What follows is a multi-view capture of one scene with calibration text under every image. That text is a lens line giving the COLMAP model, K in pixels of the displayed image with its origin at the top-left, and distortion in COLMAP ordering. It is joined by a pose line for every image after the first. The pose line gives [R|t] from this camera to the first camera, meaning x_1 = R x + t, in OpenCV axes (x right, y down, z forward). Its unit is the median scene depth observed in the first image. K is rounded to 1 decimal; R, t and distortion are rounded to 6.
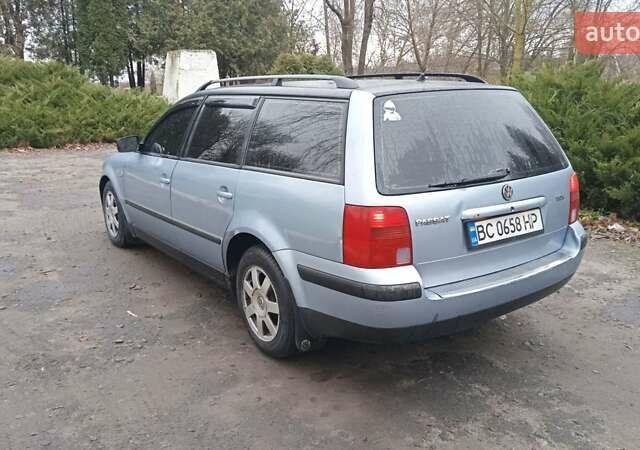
lens RADIAL K [[577.3, 0, 320.0], [0, 577.3, 225.0], [0, 0, 1]] dist [0.061651, -0.126732]
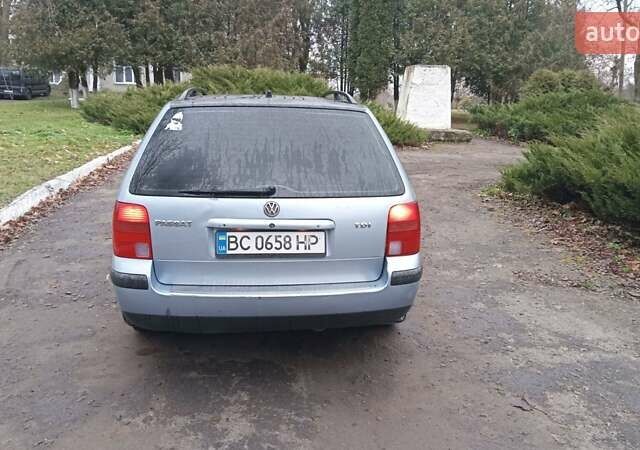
lens RADIAL K [[577.3, 0, 320.0], [0, 577.3, 225.0], [0, 0, 1]] dist [0.061651, -0.126732]
pose [[0.880312, 0.137951, -0.453894, 0.836878], [-0.148660, 0.988813, 0.012208, -0.051887], [0.450501, 0.056729, 0.890972, 0.135831]]
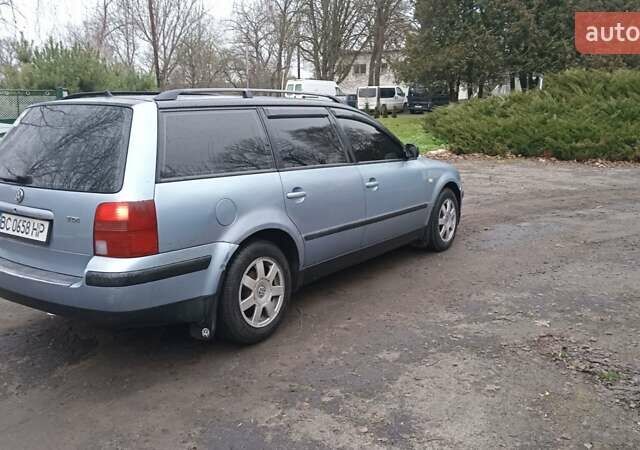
lens RADIAL K [[577.3, 0, 320.0], [0, 577.3, 225.0], [0, 0, 1]] dist [0.061651, -0.126732]
pose [[0.352924, 0.201214, -0.913760, 1.527582], [-0.220224, 0.967030, 0.127887, -0.266429], [0.909366, 0.156097, 0.385600, 1.074452]]
